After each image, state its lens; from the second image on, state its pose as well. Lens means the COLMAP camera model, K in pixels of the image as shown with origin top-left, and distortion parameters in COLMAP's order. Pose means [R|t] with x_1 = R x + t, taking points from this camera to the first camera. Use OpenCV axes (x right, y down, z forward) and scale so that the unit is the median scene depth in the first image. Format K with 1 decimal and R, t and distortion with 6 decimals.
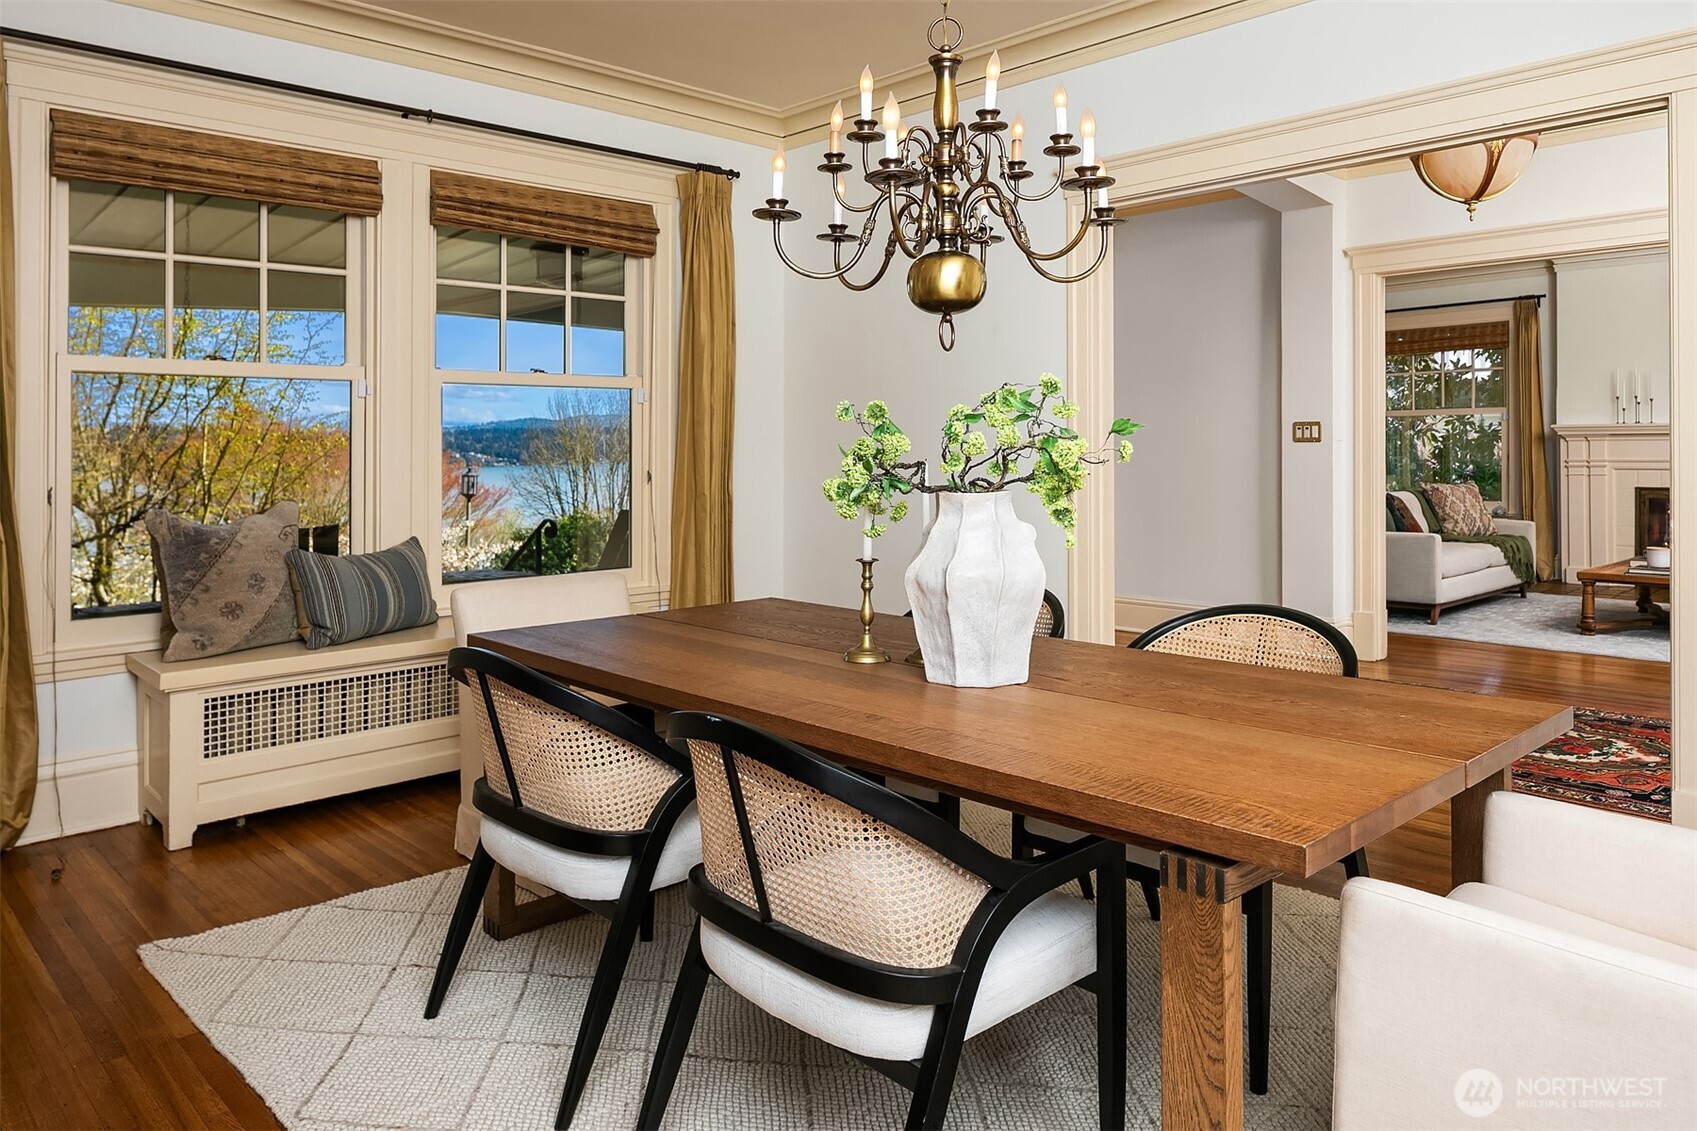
lens RADIAL K [[1195.0, 0, 848.8], [0, 1195.0, 412.1], [0, 0, 1]] dist [-0.005181, -0.001853]
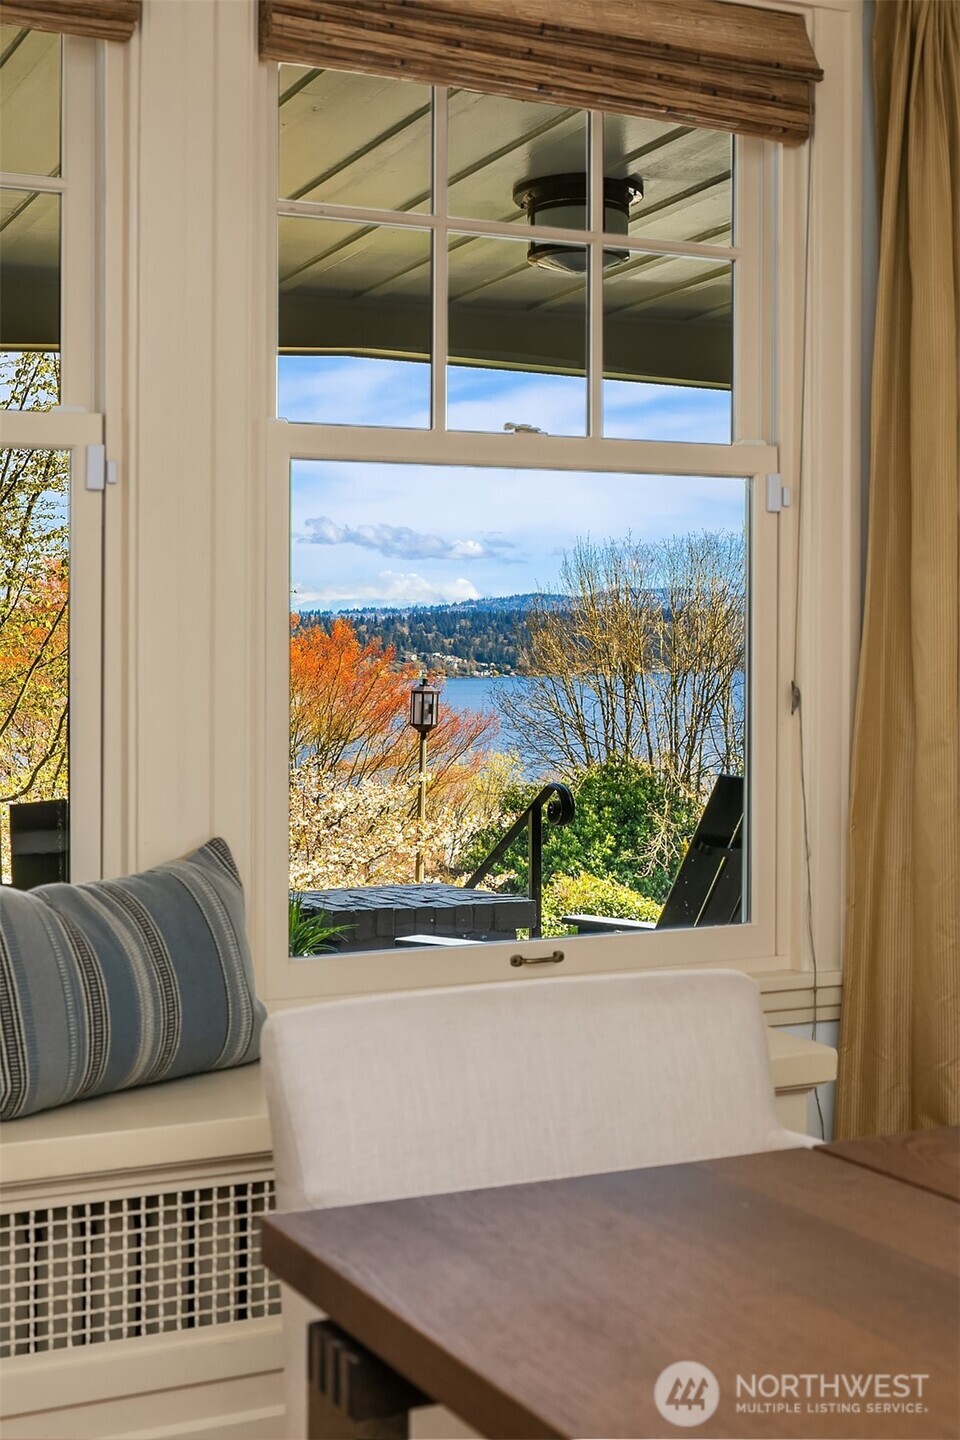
lens RADIAL K [[2011.2, 0, 480.0], [0, 2011.2, 720.0], [0, 0, 1]] dist [0.009676, 0.017012]
pose [[0.958394, 0.016211, -0.284987, -0.026140], [0.002175, 0.997942, 0.064079, 0.006371], [0.285440, -0.062033, 0.956387, 0.112722]]
